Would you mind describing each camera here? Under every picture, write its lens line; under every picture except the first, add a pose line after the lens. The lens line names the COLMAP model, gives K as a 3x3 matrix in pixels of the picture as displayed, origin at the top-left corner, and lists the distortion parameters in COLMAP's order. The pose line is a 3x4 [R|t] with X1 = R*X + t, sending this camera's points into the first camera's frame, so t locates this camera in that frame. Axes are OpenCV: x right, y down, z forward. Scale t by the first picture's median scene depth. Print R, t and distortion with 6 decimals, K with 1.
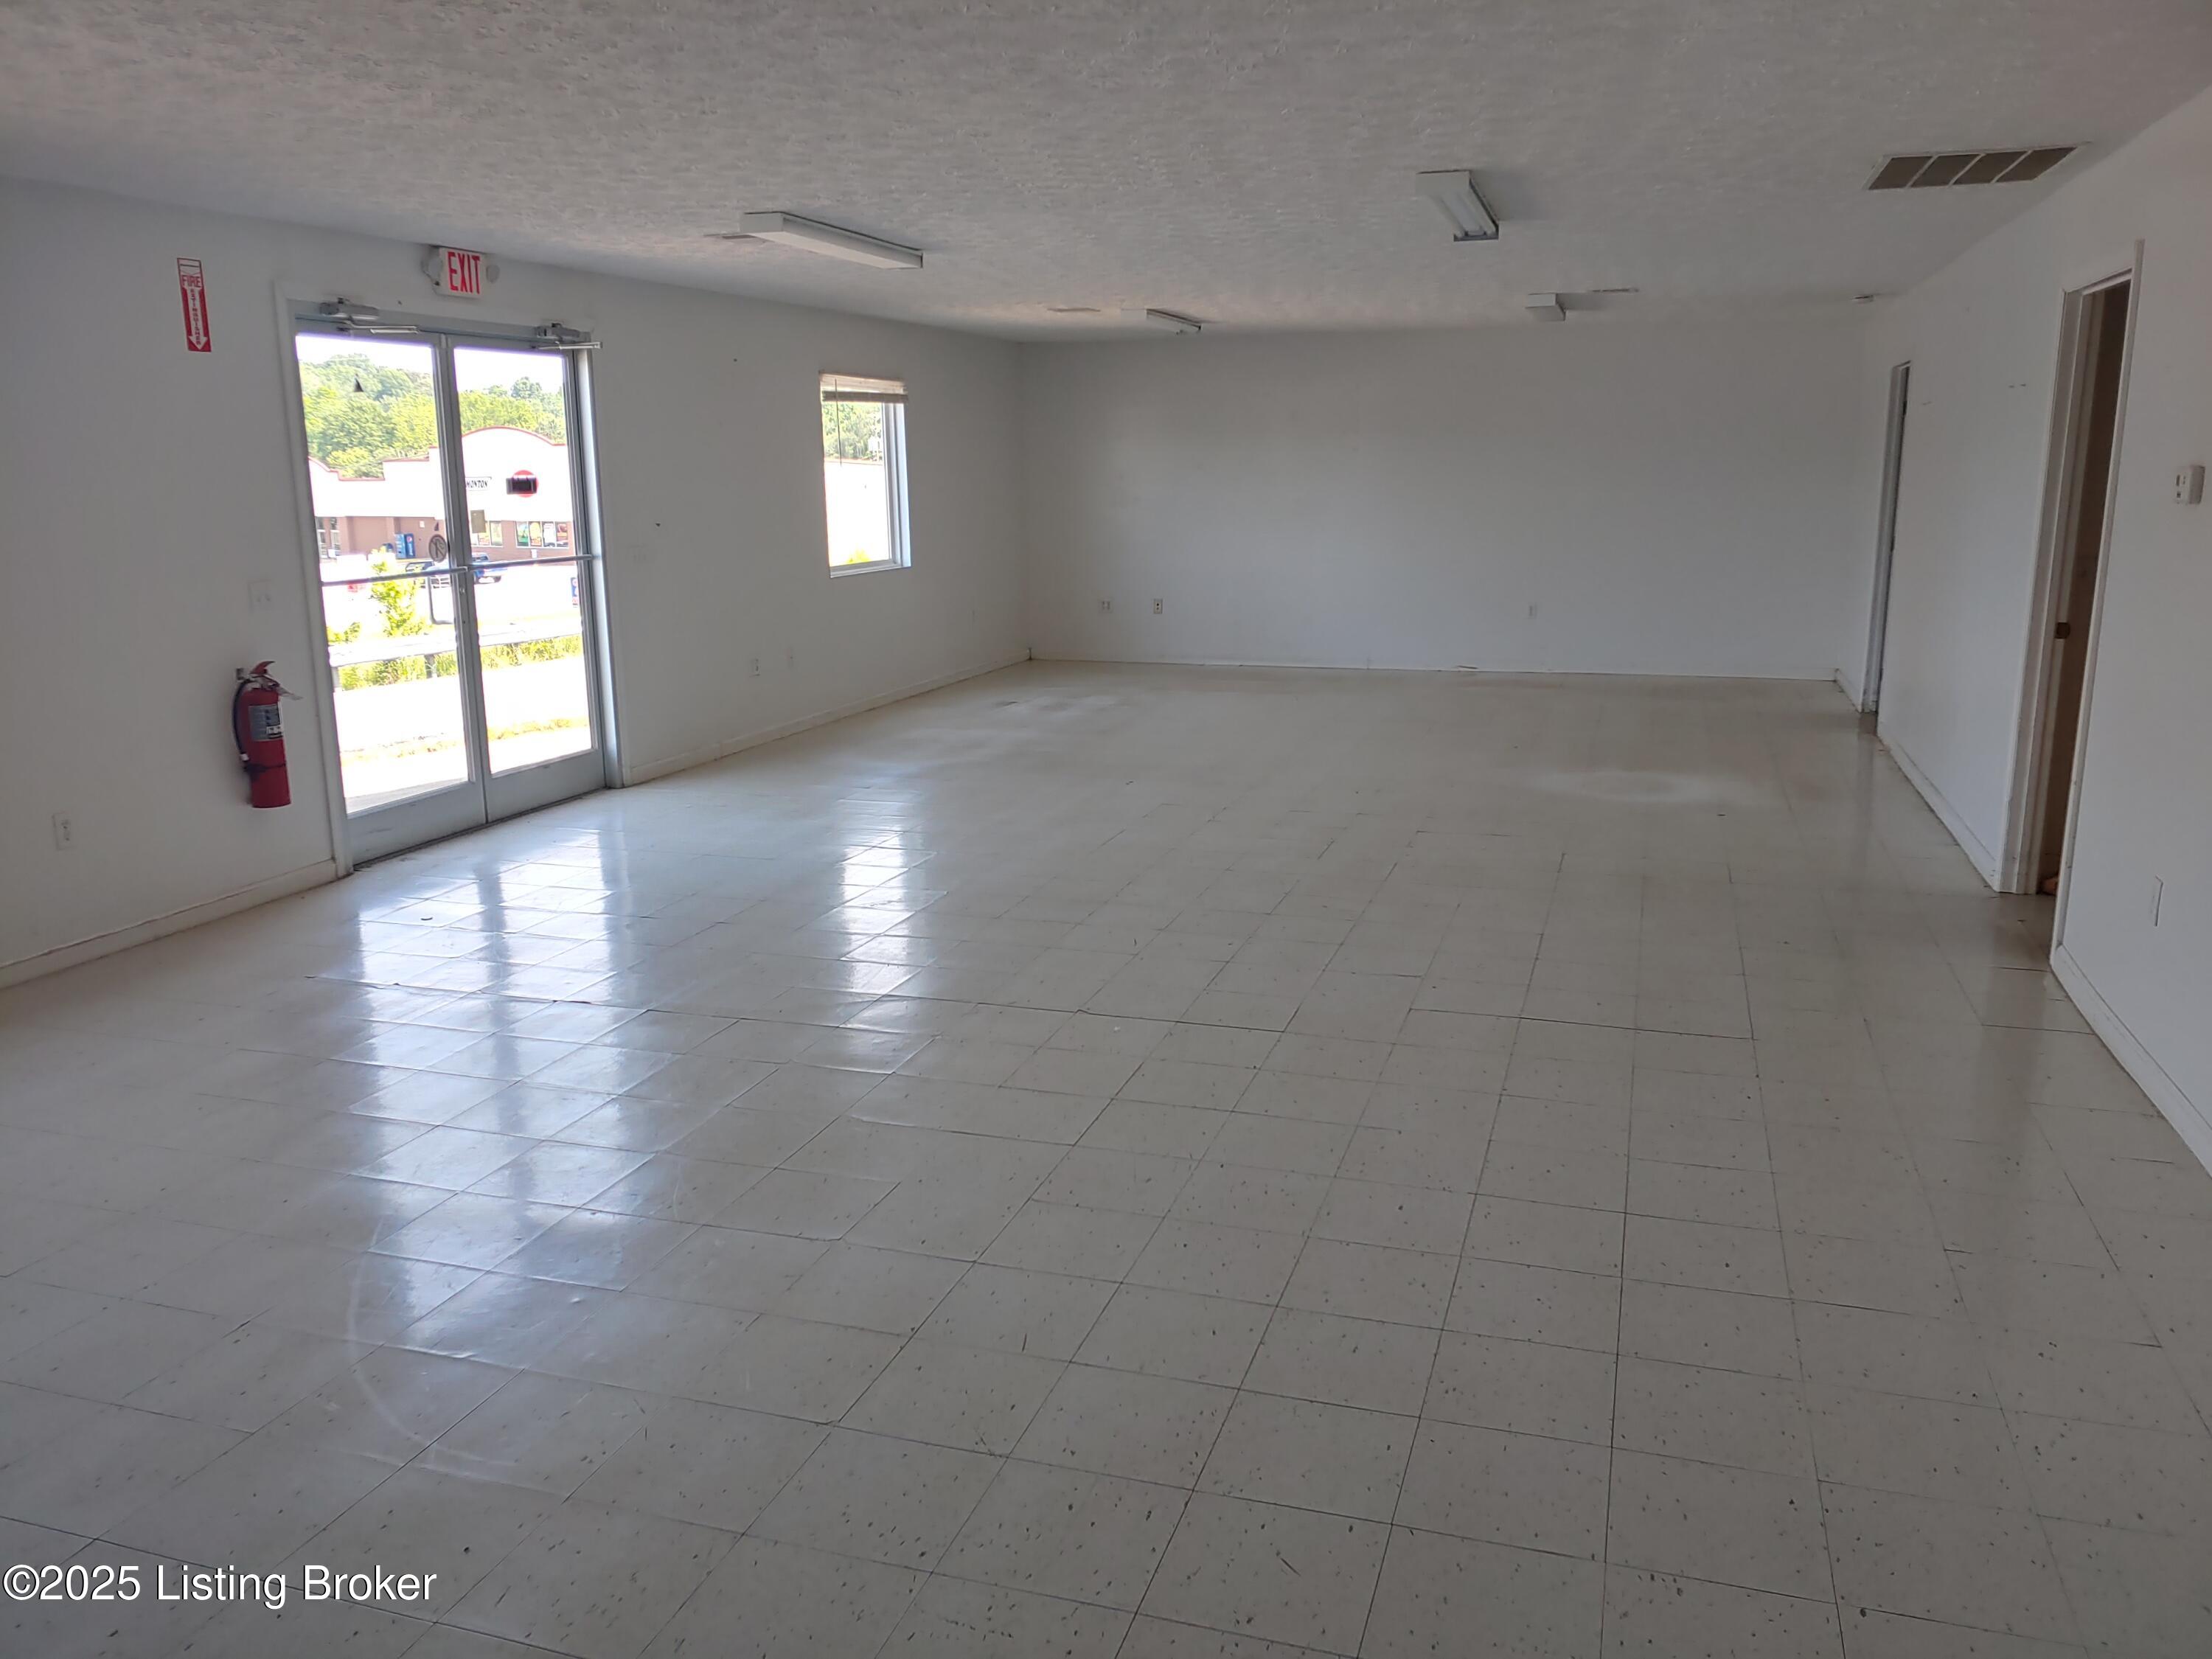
lens RADIAL K [[1723.2, 0, 1106.0], [0, 1723.2, 829.5], [0, 0, 1]] dist [0.052245, -0.008634]
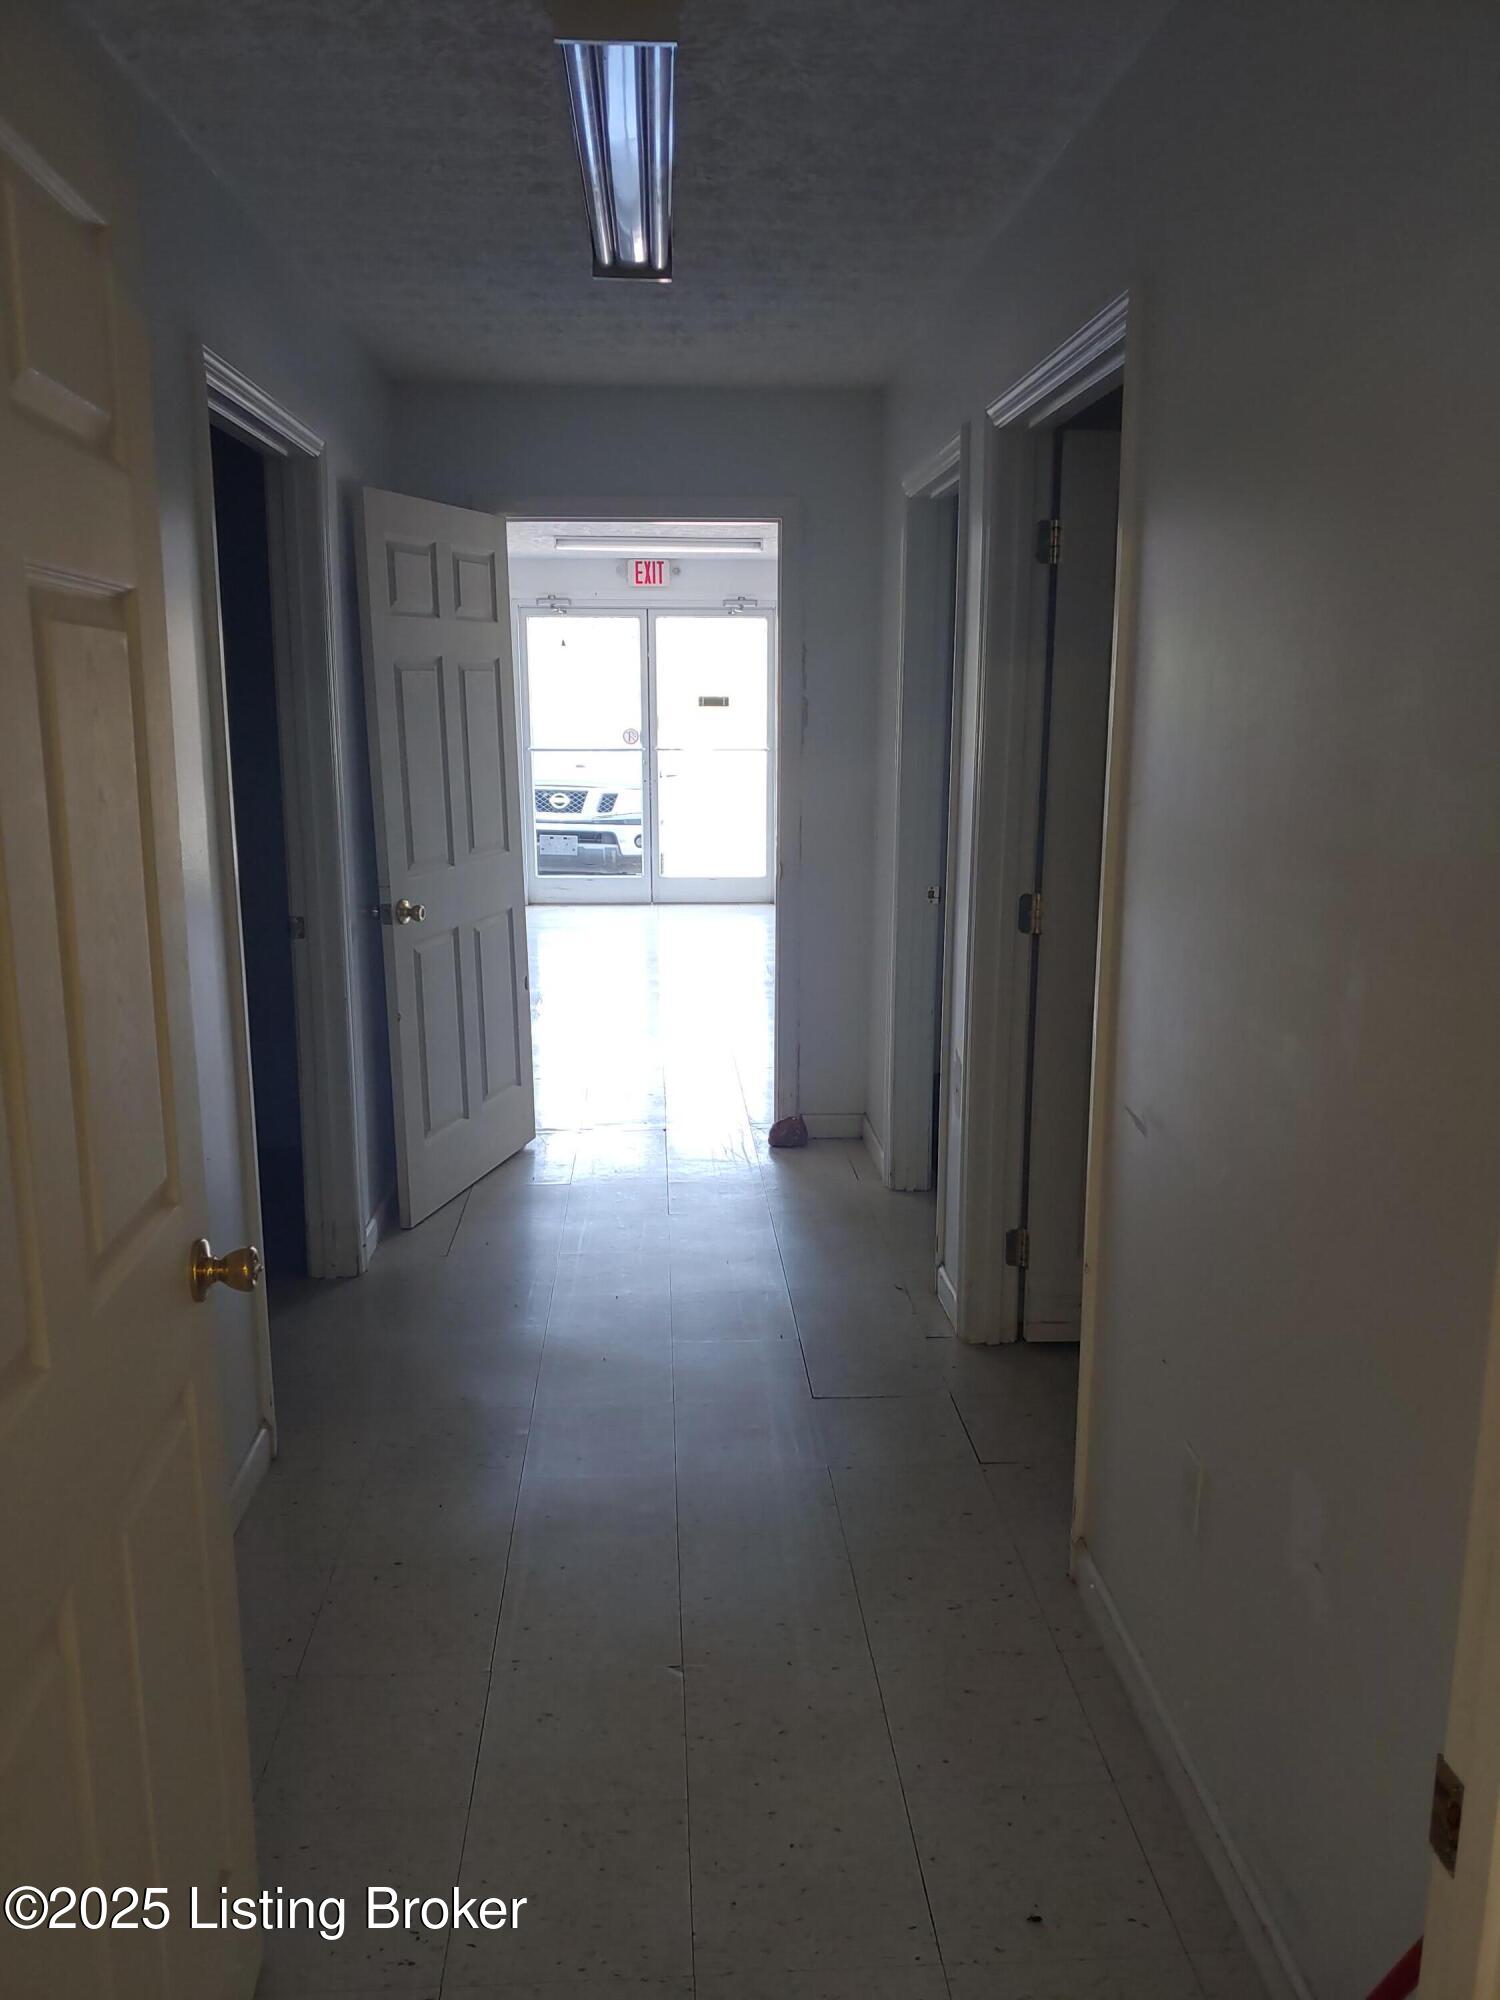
lens RADIAL K [[1558.1, 0, 750.0], [0, 1558.1, 1000.0], [0, 0, 1]] dist [0.052245, -0.008634]
pose [[0.357567, 0.191894, -0.913960, 1.109528], [-0.203955, 0.971083, 0.124095, -0.129020], [0.911344, 0.142034, 0.386365, 0.572188]]
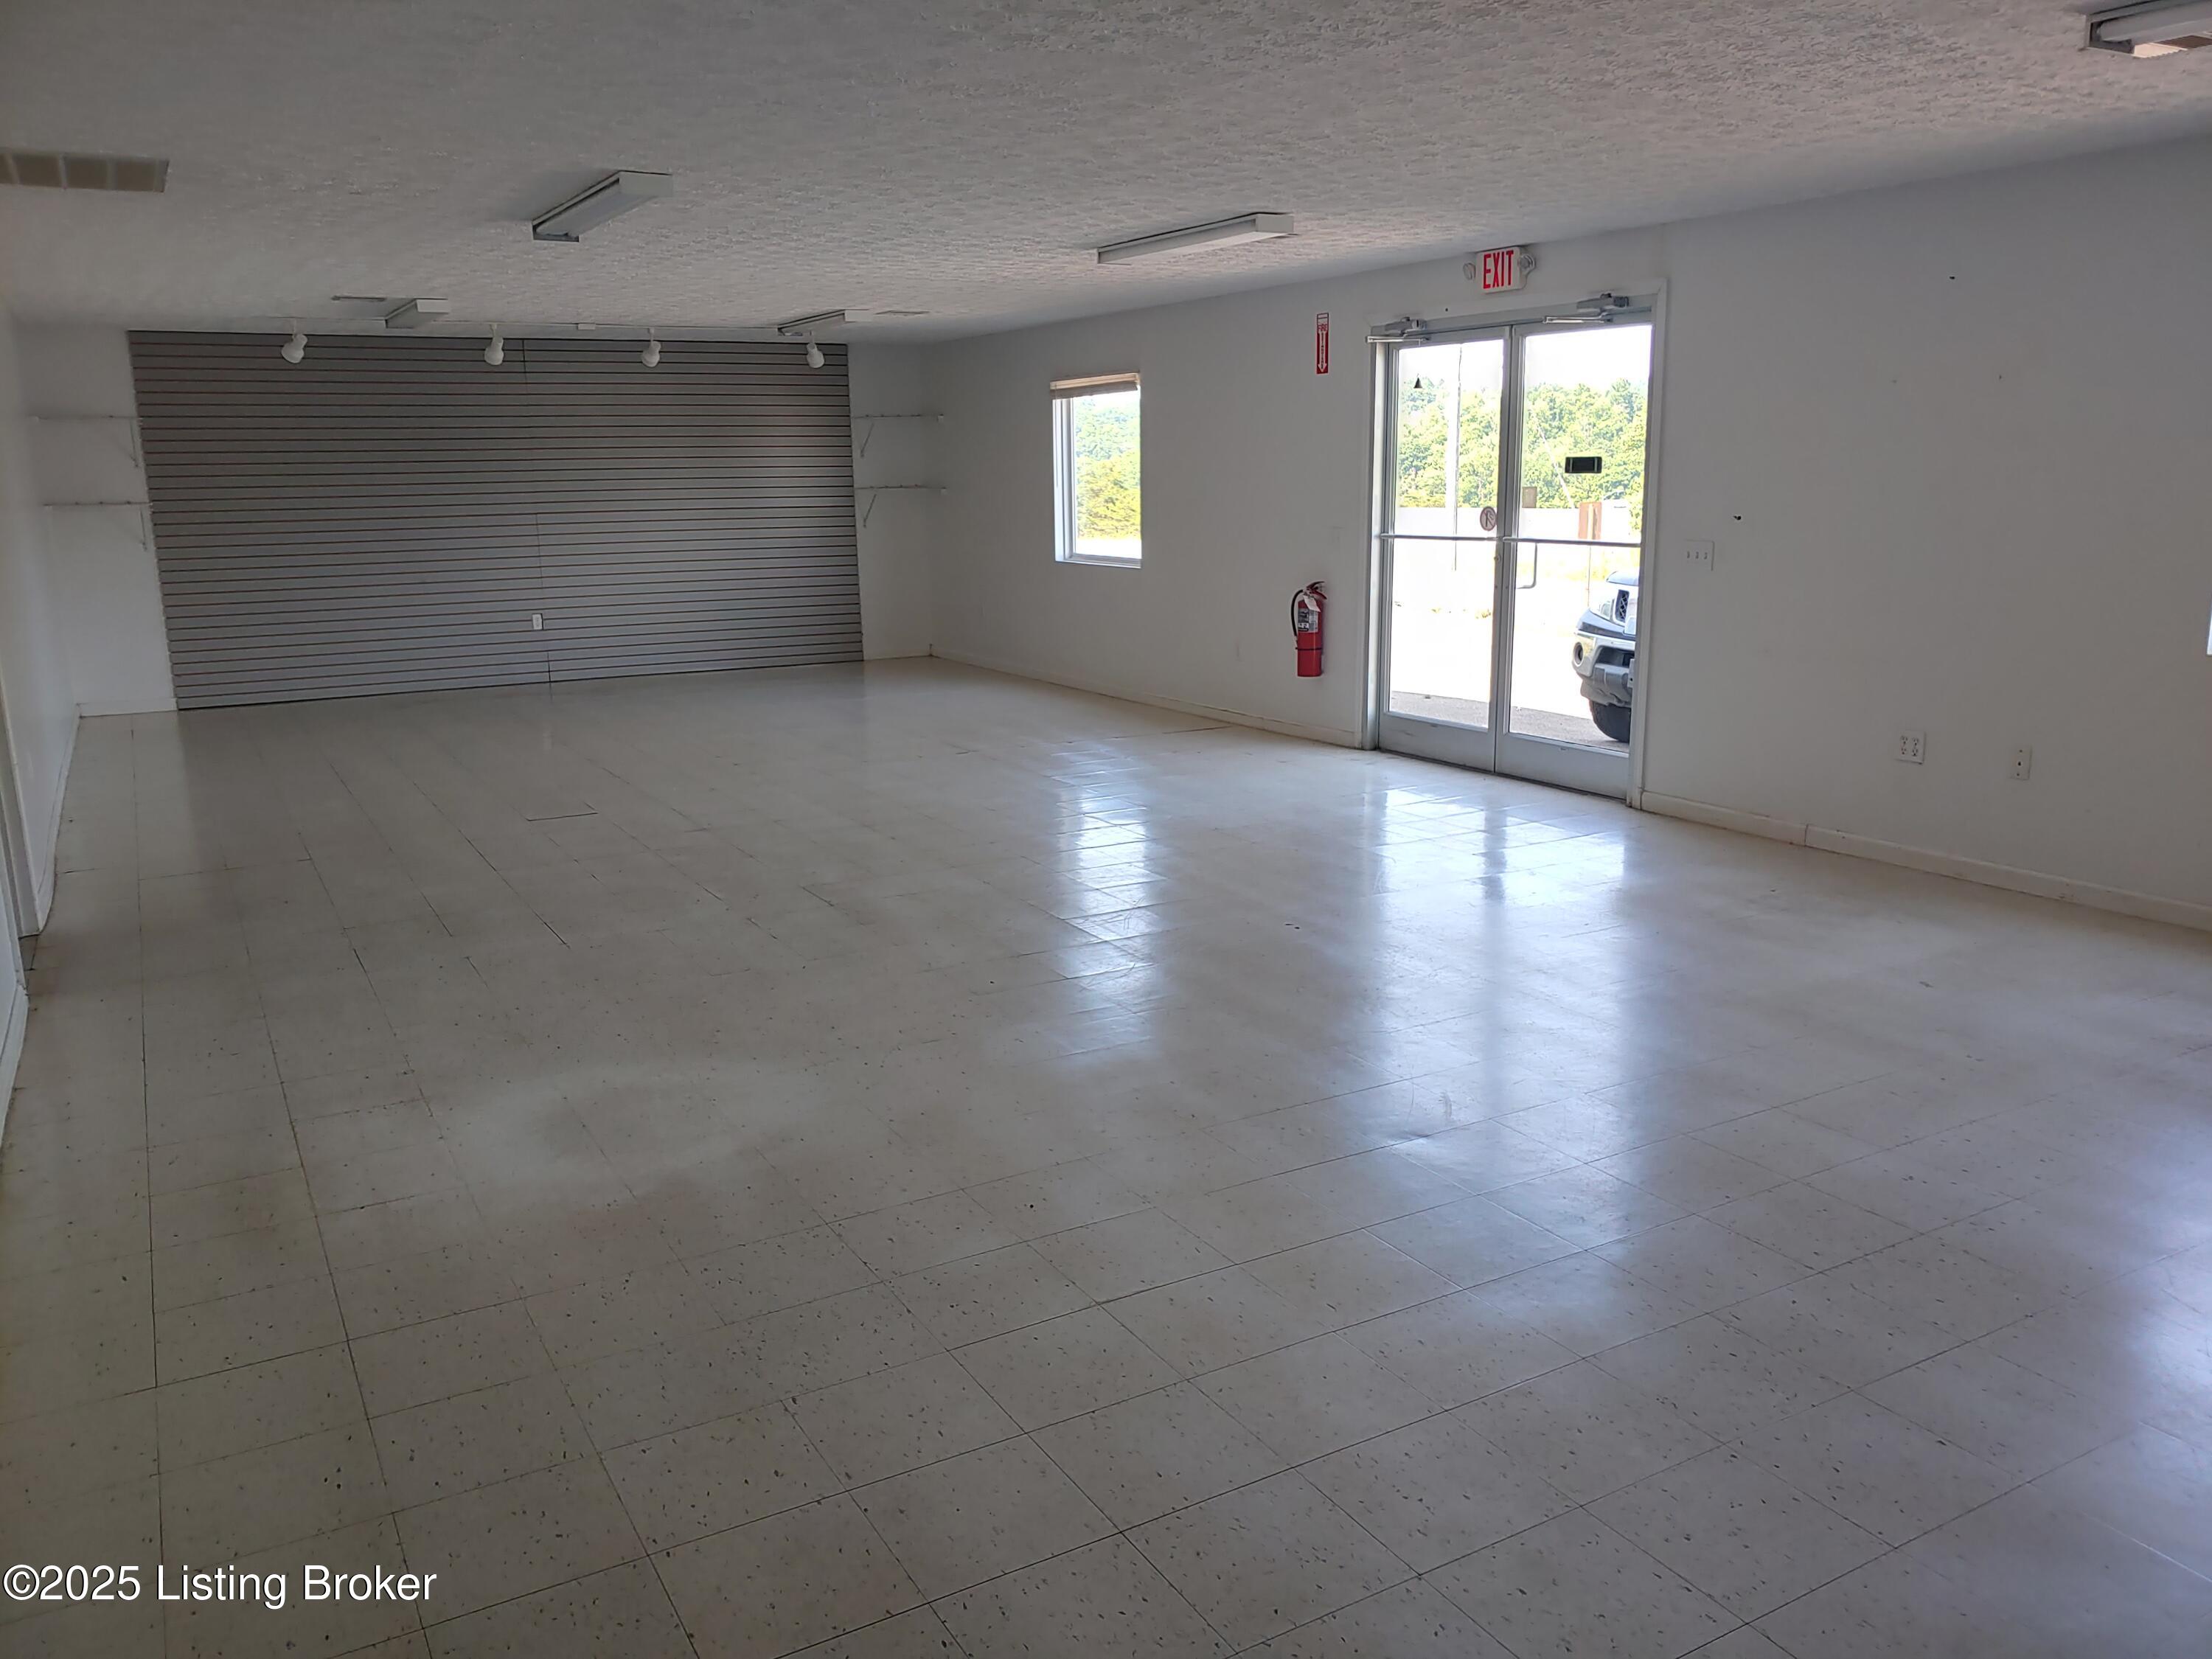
lens RADIAL K [[1723.2, 0, 1106.0], [0, 1723.2, 829.5], [0, 0, 1]] dist [0.052245, -0.008634]
pose [[-0.672642, 0.182492, -0.717112, 0.644019], [-0.130812, 0.924523, 0.357974, -0.353730], [0.728314, 0.334595, -0.598001, 1.595589]]
